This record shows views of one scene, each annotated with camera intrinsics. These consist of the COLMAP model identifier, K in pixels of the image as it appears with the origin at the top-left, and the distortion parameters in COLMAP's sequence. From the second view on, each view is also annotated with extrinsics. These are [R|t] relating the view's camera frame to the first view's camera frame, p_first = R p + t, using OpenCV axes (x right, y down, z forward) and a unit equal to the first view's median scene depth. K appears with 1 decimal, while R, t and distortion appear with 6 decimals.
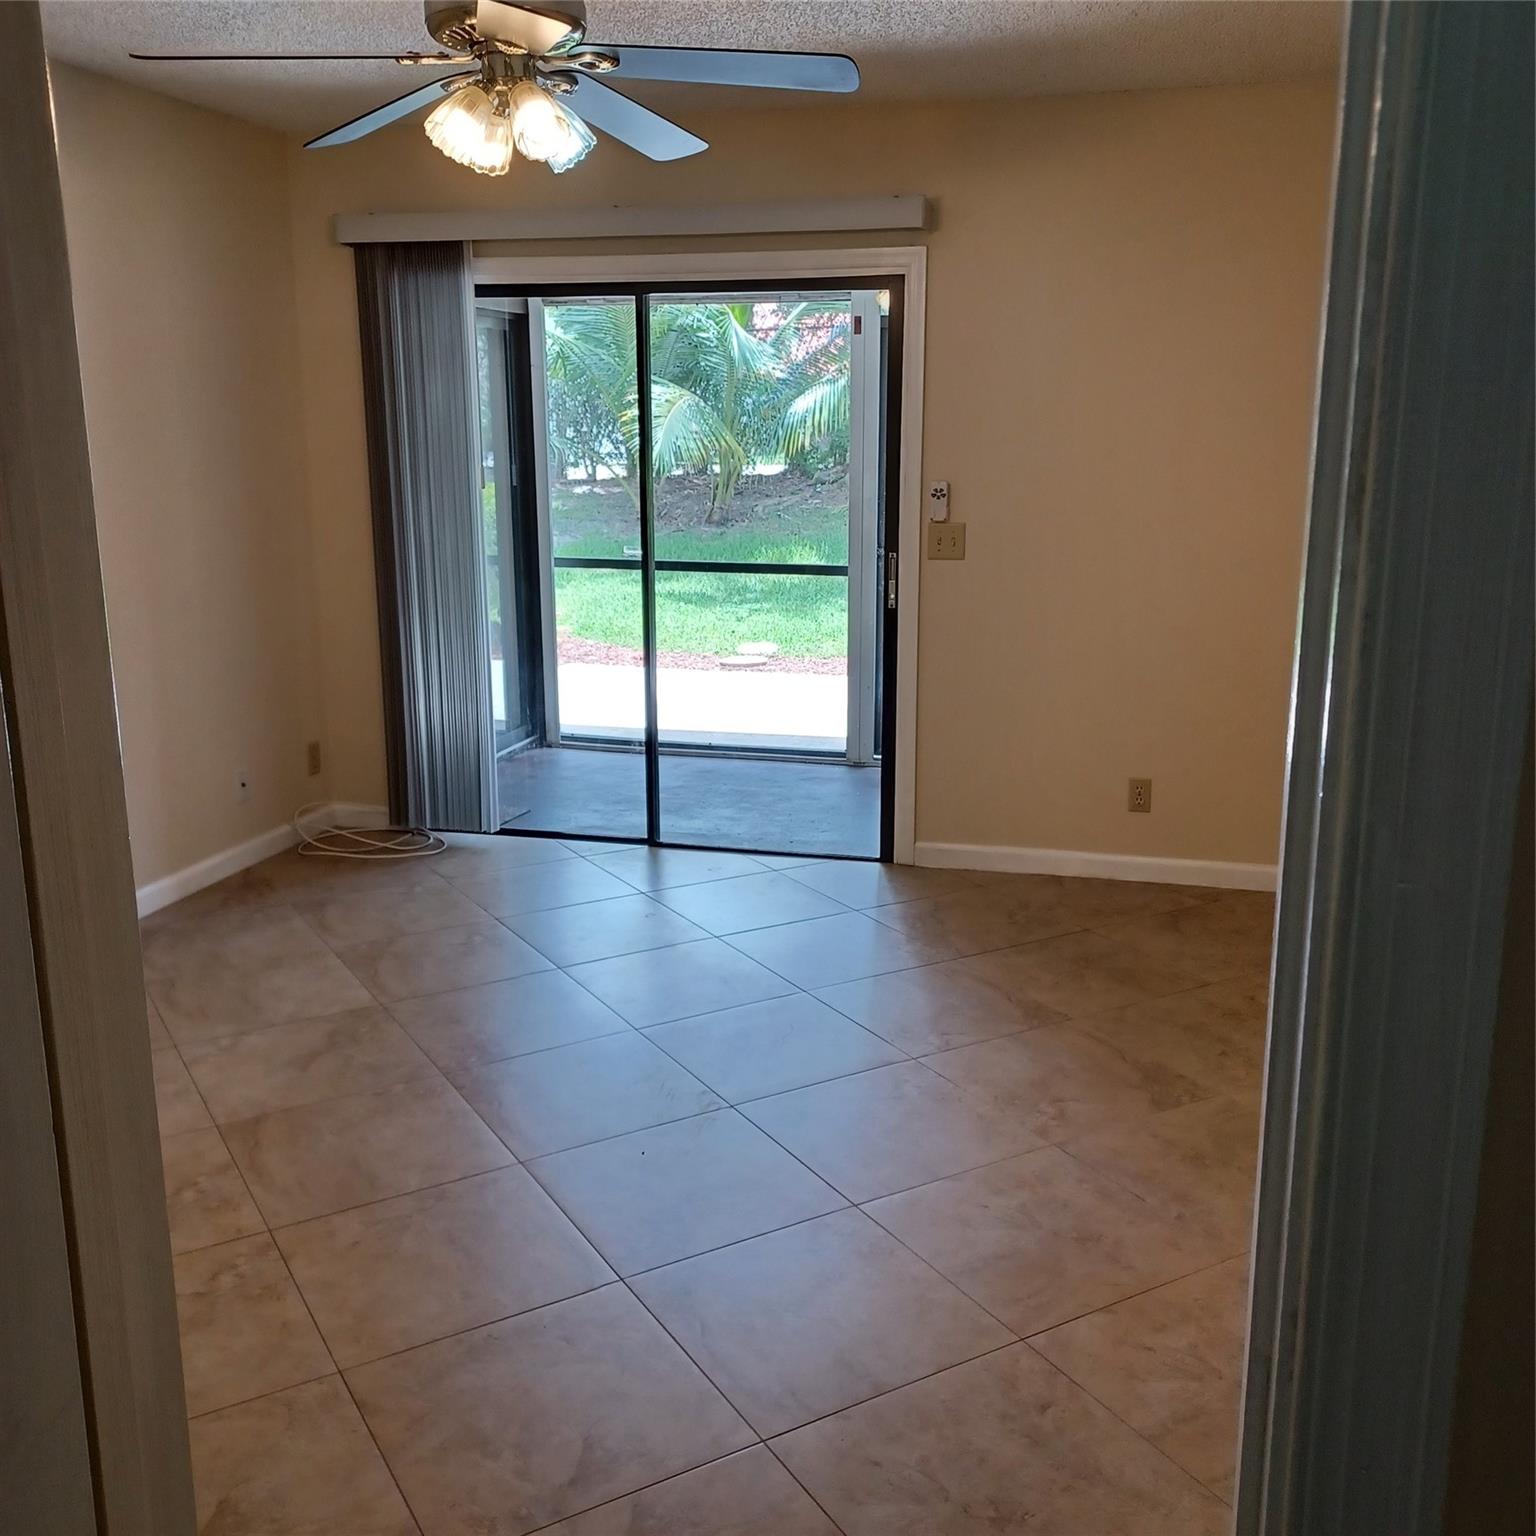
lens RADIAL K [[1504.9, 0, 762.9], [0, 1504.9, 768.4], [0, 0, 1]] dist [0.122106, -0.004417]
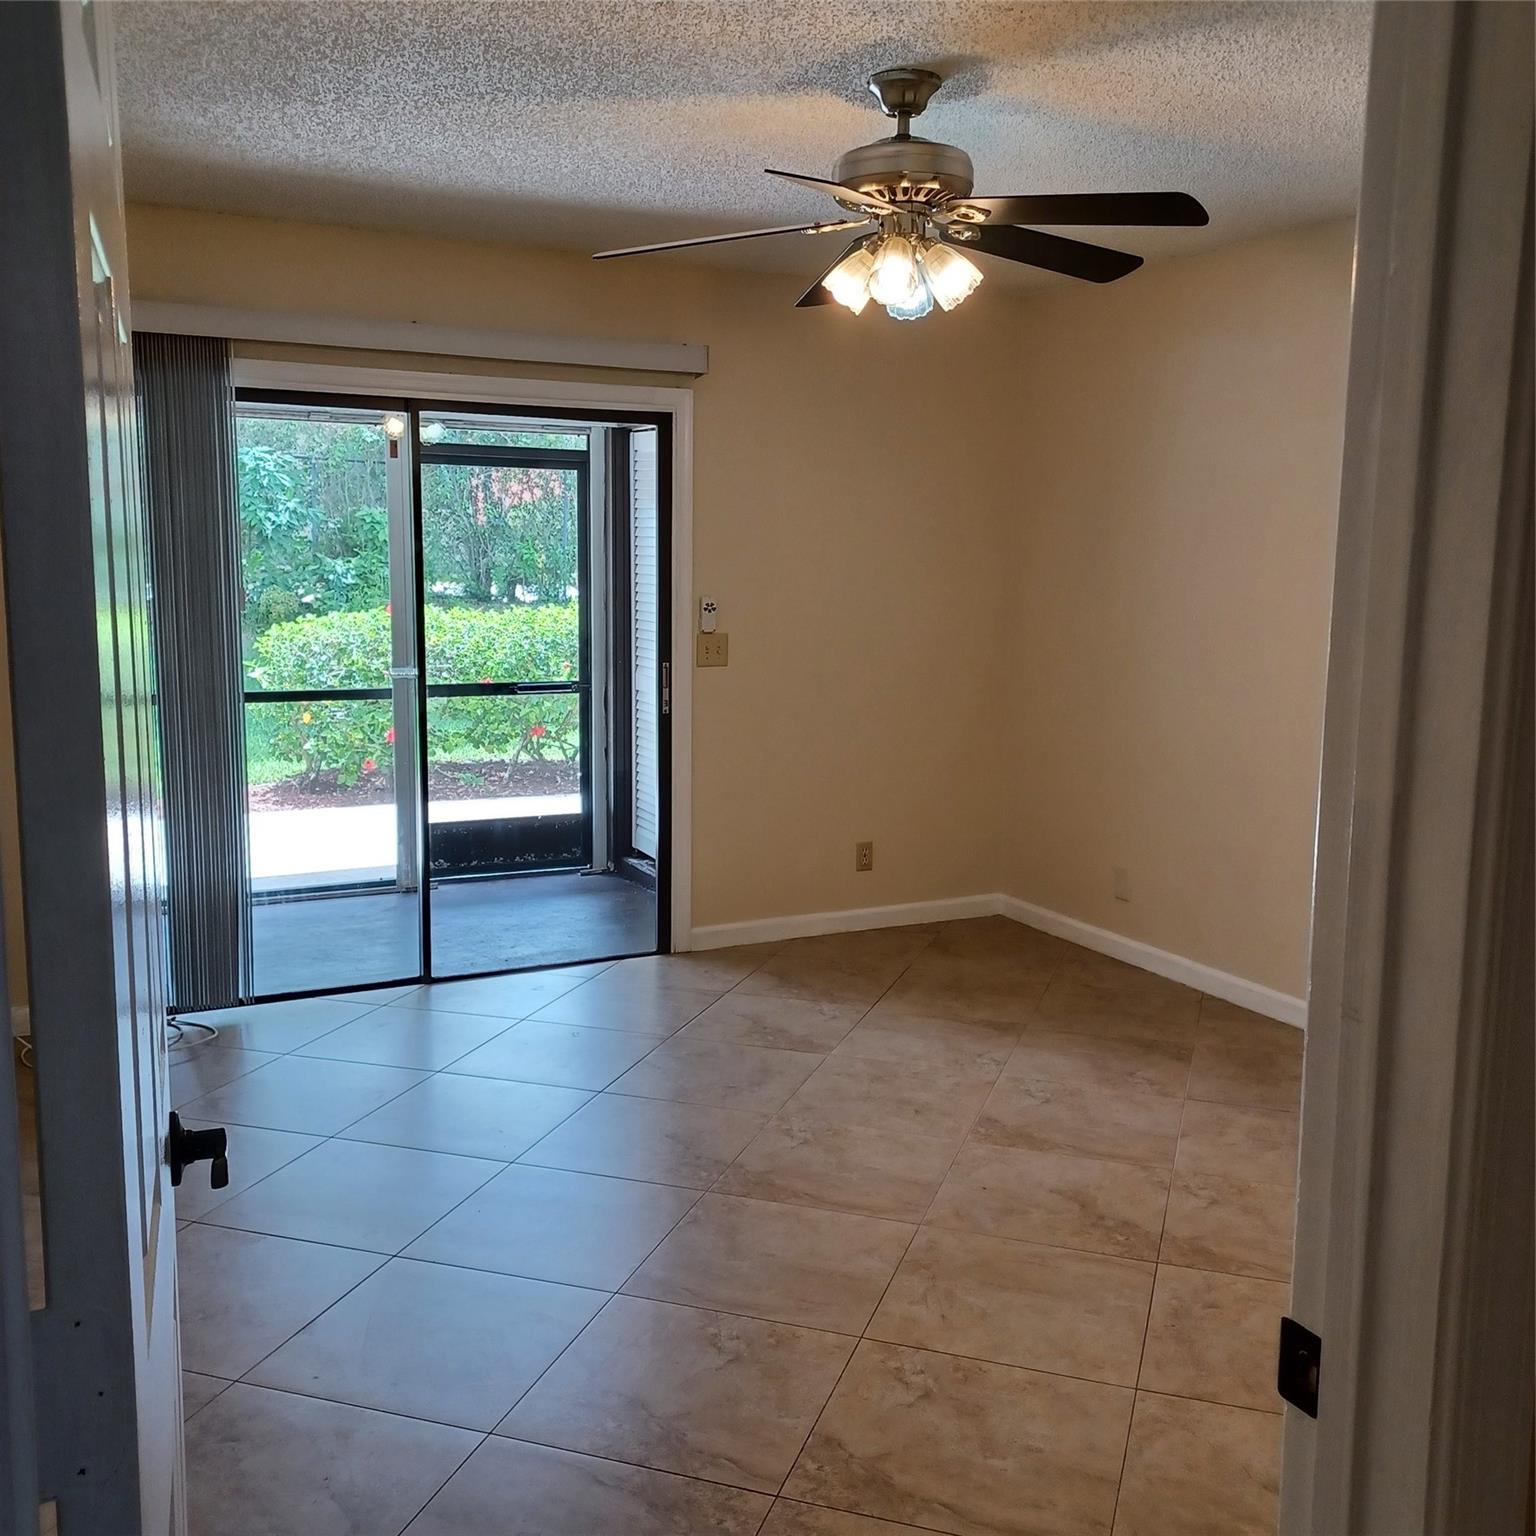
lens RADIAL K [[1504.9, 0, 762.9], [0, 1504.9, 768.4], [0, 0, 1]] dist [0.122106, -0.004417]
pose [[0.752990, -0.083647, 0.652694, -0.566253], [0.140627, 0.989428, -0.035434, -0.019410], [-0.642830, 0.118468, 0.756793, 0.146236]]
